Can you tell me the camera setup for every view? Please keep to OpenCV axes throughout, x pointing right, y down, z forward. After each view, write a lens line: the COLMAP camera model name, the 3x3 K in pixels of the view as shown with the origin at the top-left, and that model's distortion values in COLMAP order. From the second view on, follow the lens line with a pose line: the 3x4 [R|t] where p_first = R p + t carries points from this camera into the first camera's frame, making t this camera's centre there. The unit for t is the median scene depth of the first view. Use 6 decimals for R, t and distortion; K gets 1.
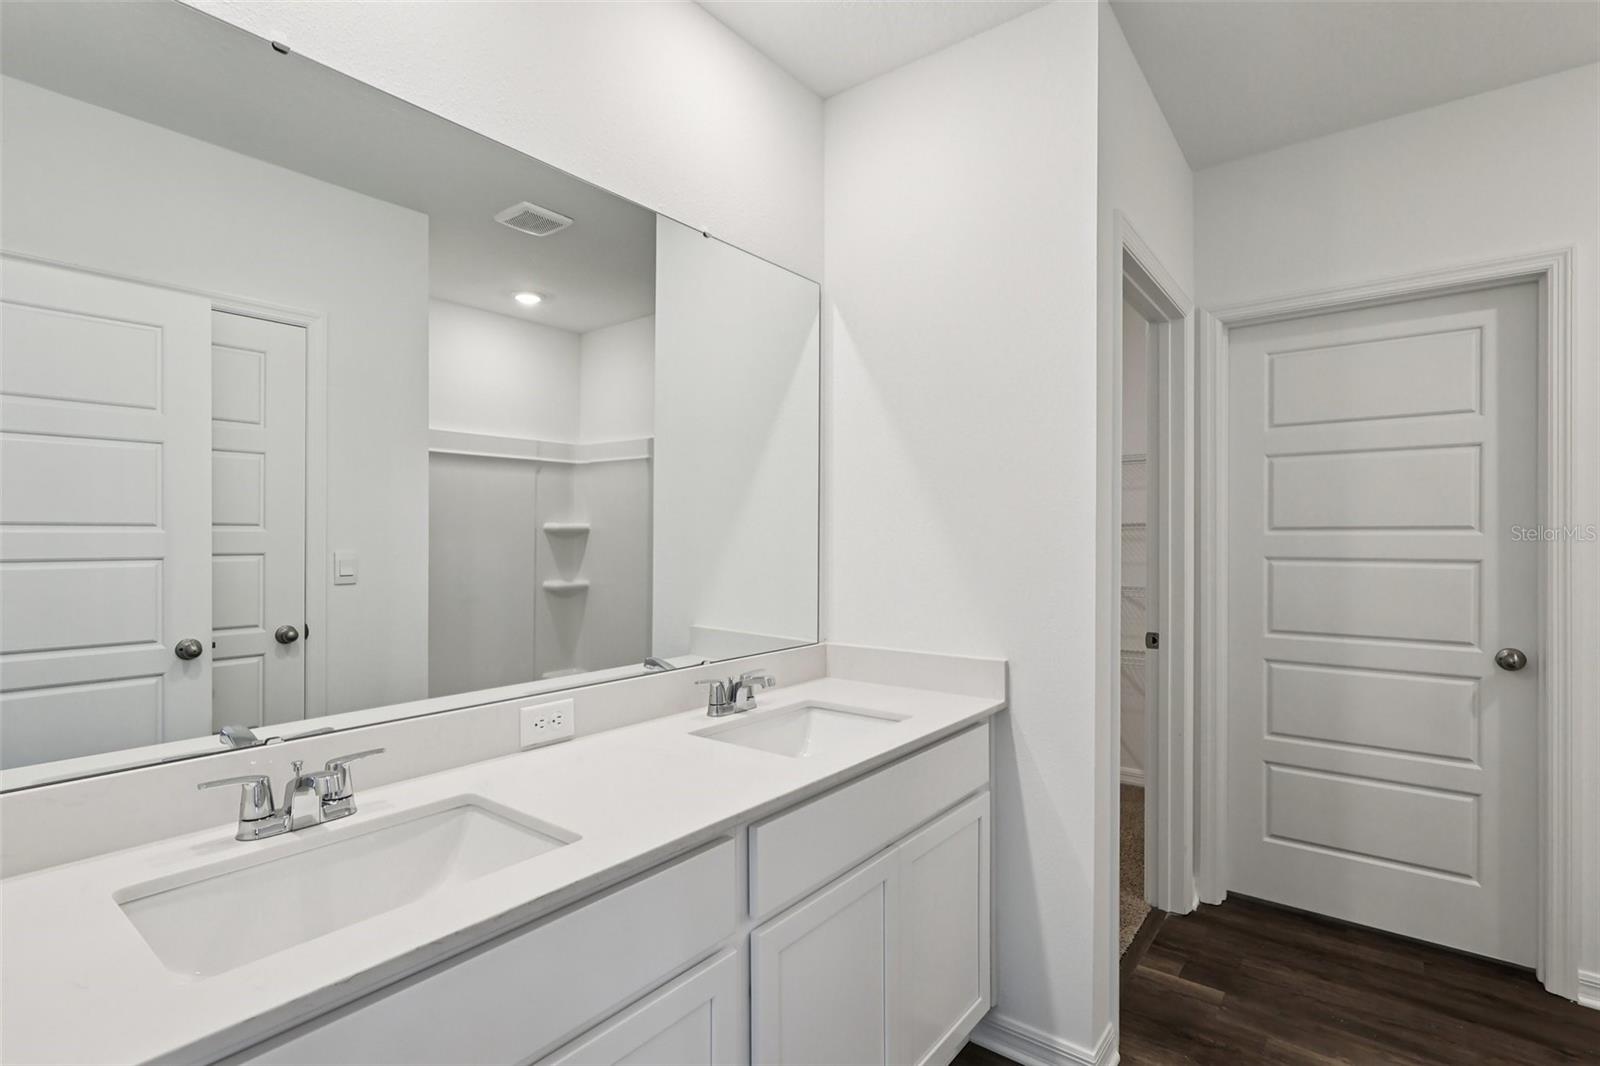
lens RADIAL K [[748.6, 0, 798.3], [0, 748.6, 538.0], [0, 0, 1]] dist [-0.004704, 0.002737]
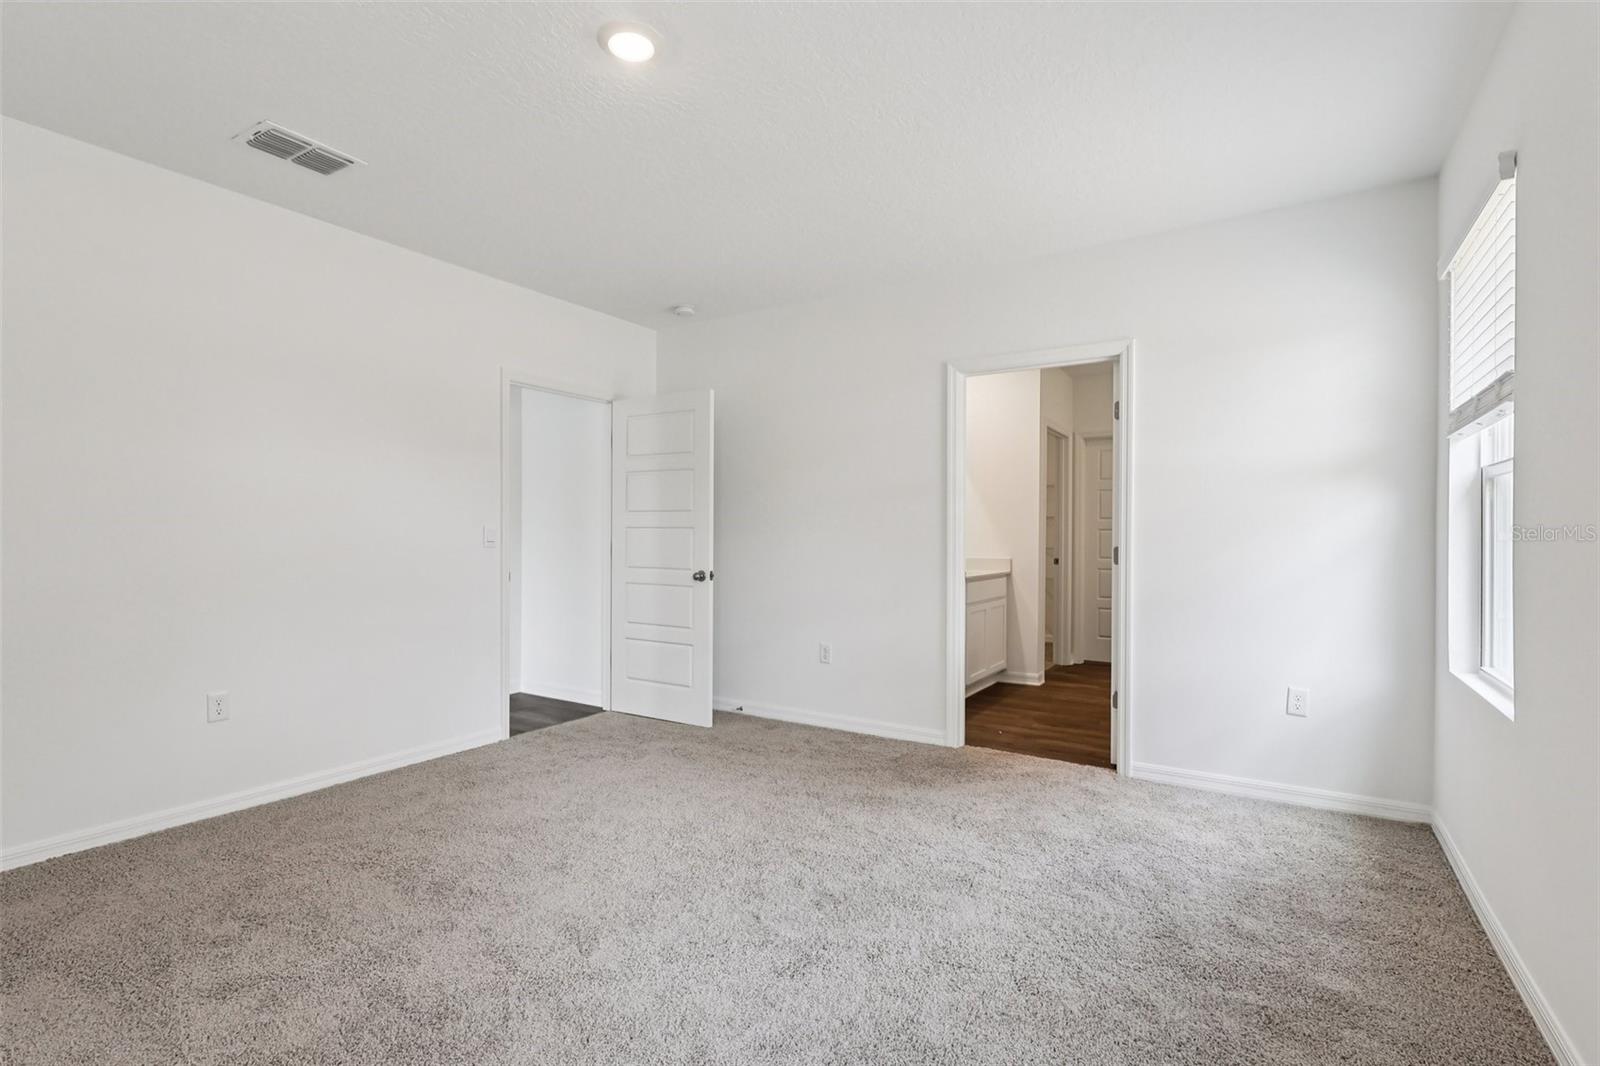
lens RADIAL K [[748.6, 0, 803.4], [0, 748.6, 534.8], [0, 0, 1]] dist [-0.004704, 0.002737]
pose [[0.995162, 0.002355, 0.098223, -0.656233], [-0.002586, 0.999994, 0.002232, 0.041064], [-0.098217, -0.002475, 0.995162, -1.499986]]
